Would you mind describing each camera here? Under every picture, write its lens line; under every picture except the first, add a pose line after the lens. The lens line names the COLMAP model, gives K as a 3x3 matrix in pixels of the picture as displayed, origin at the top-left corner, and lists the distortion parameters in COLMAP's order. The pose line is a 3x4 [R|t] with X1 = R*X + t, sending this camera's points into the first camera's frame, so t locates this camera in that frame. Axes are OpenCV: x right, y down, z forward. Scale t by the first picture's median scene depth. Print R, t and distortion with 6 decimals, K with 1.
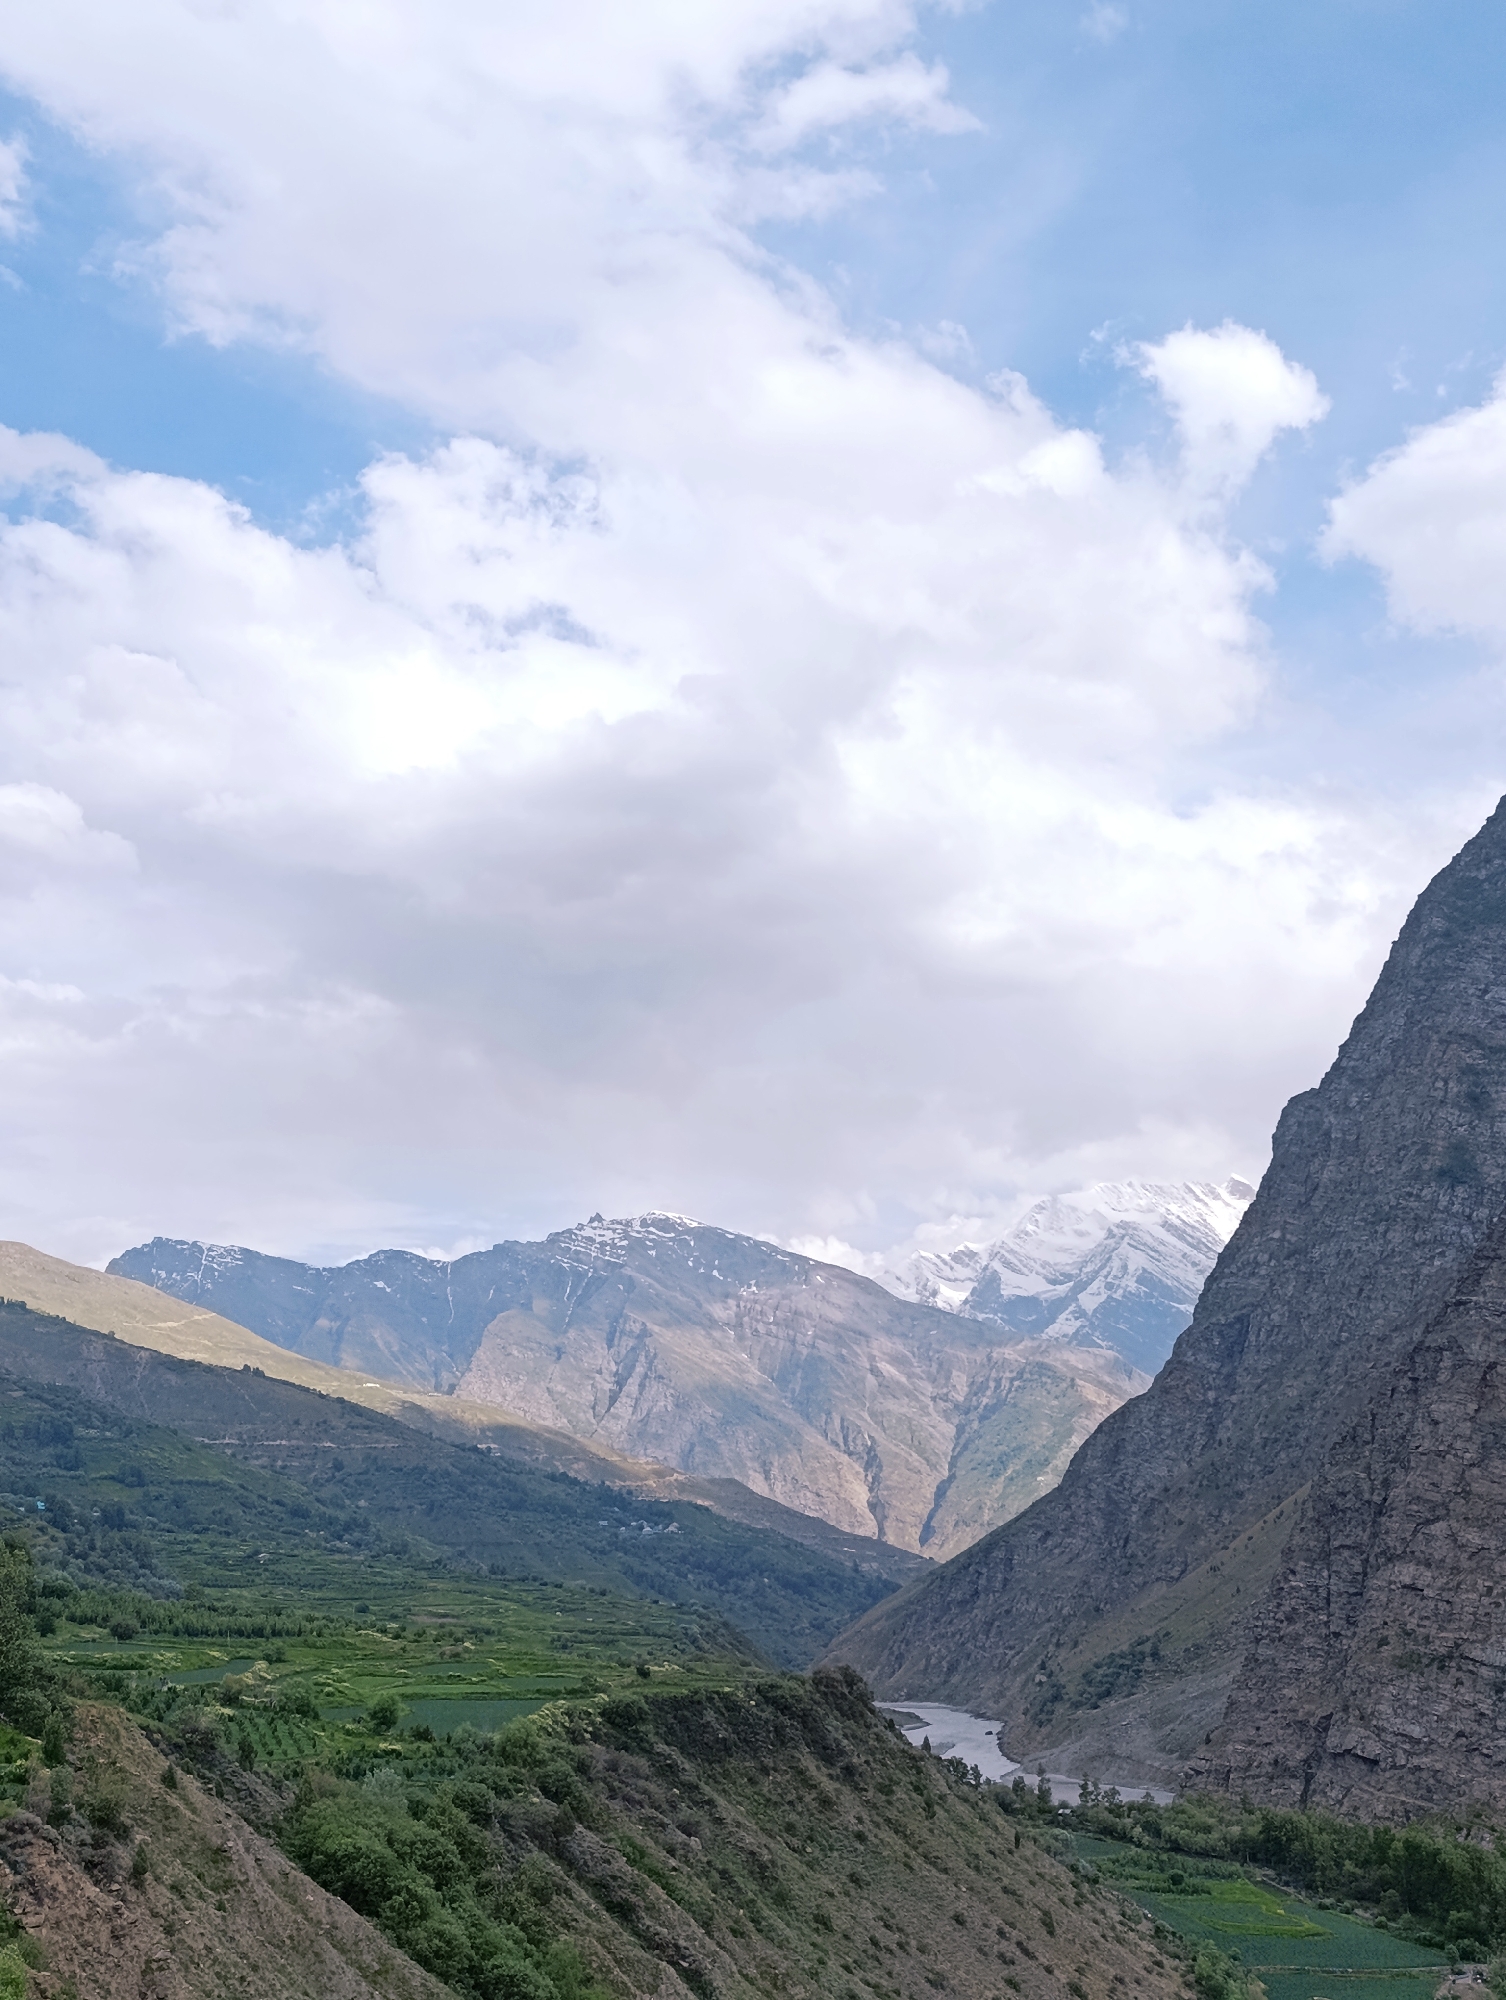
lens RADIAL K [[2415.0, 0, 747.1], [0, 2415.0, 989.5], [0, 0, 1]] dist [0.049759, 0.000000]
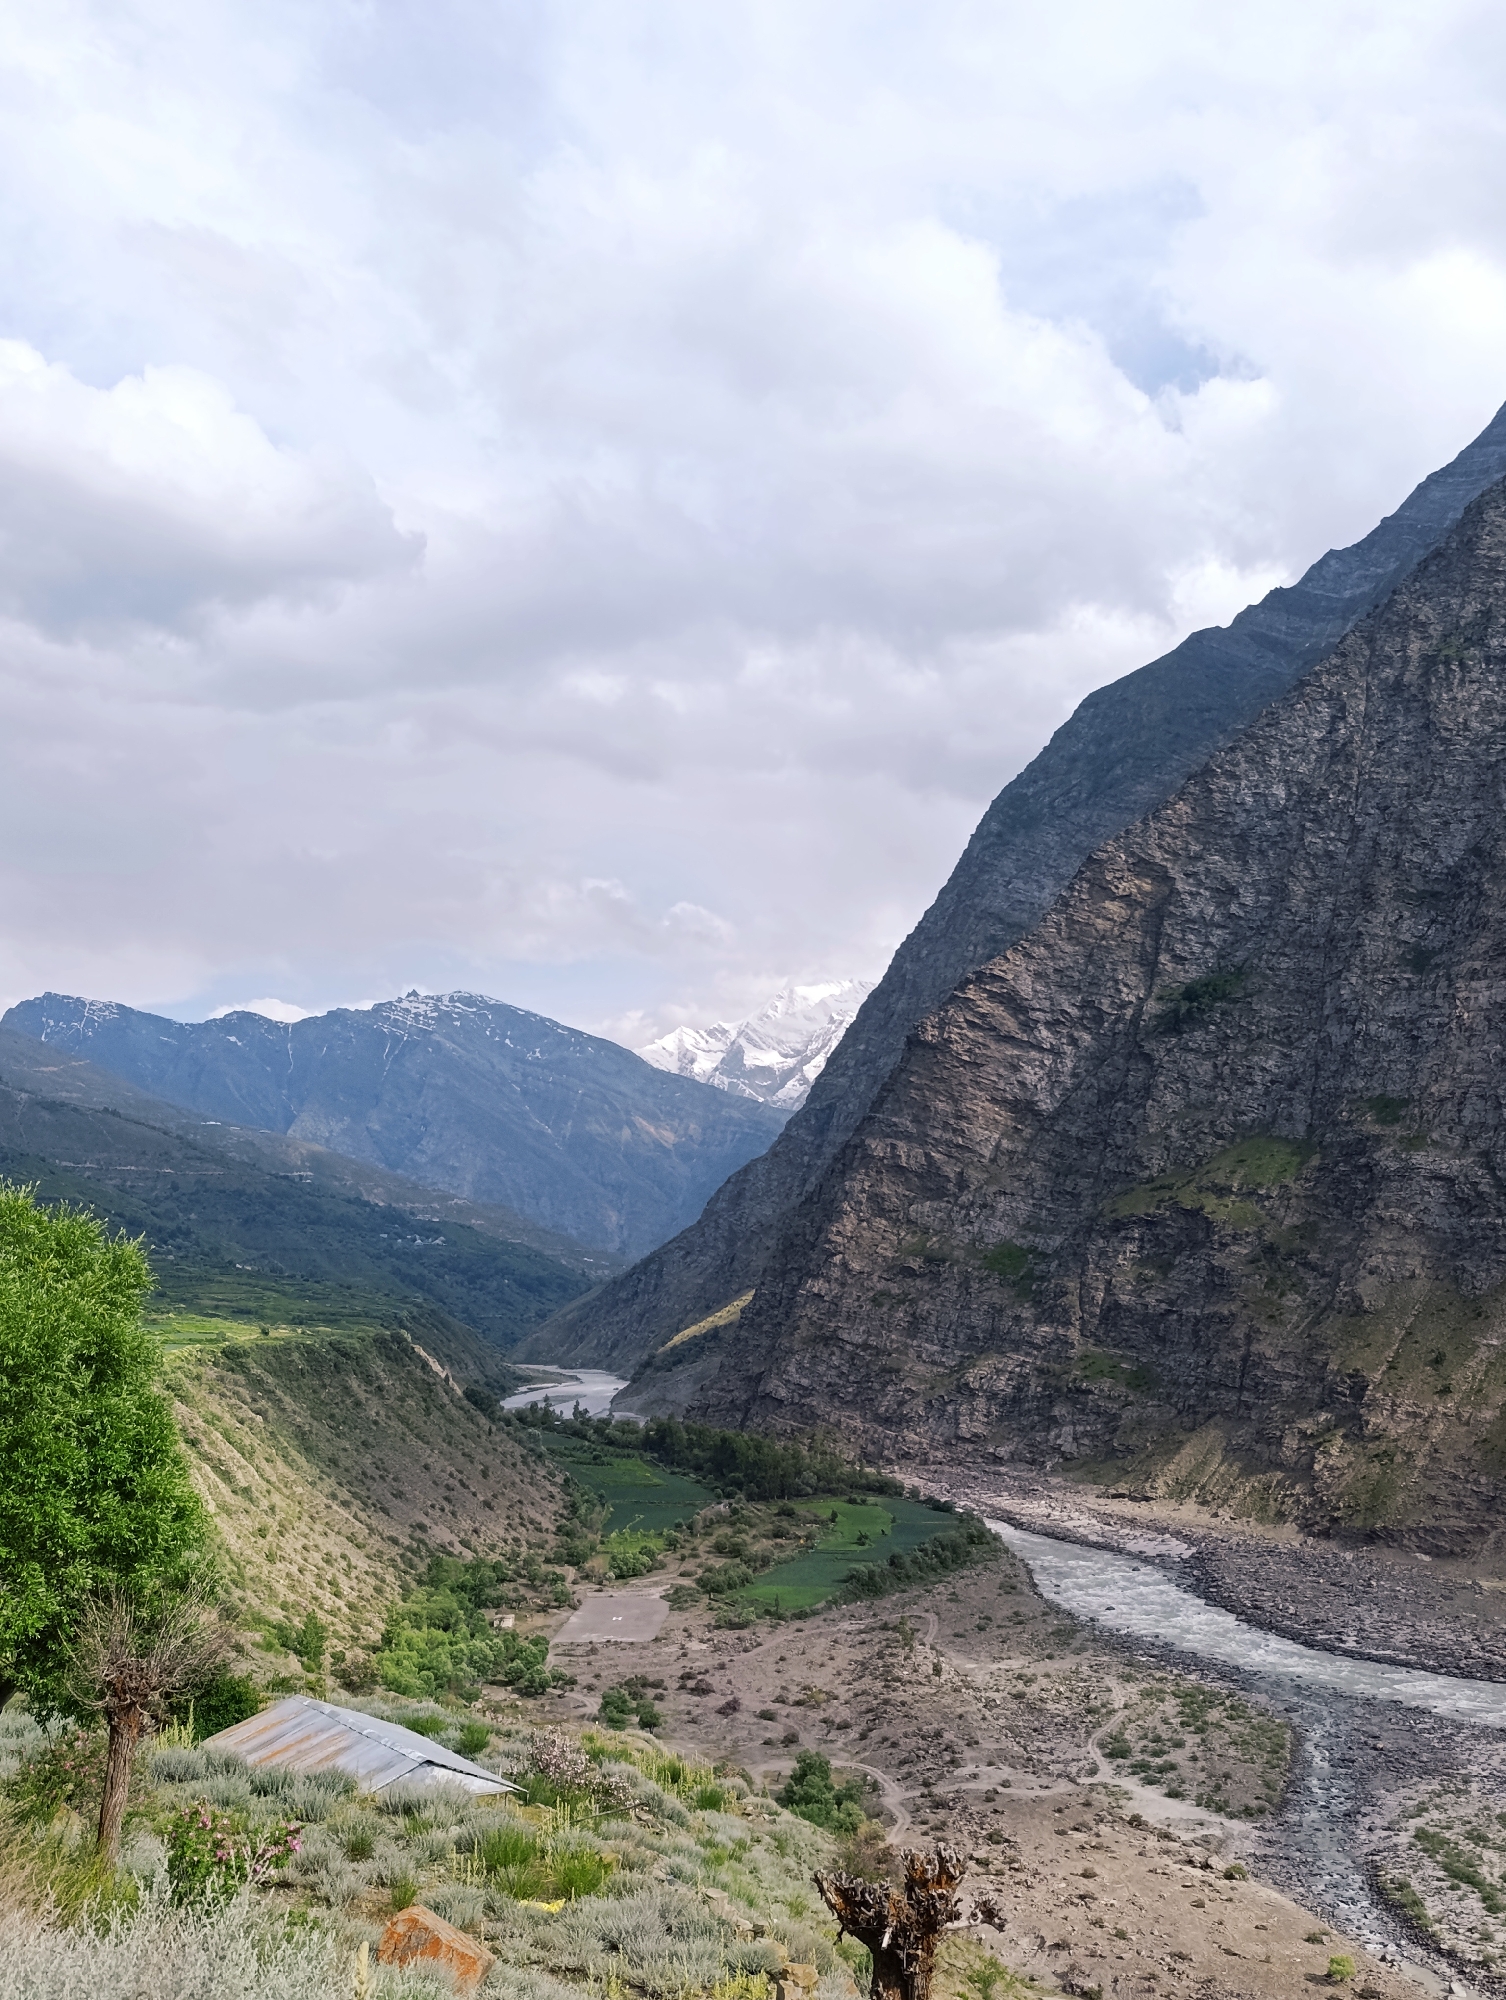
lens RADIAL K [[2016.9, 0, 760.0], [0, 2016.9, 991.8], [0, 0, 1]] dist [0.110003, 0.000000]
pose [[0.994809, 0.042064, 0.092659, 0.038171], [-0.050750, 0.994328, 0.093471, -0.026453], [-0.088202, -0.097688, 0.991301, -0.104445]]
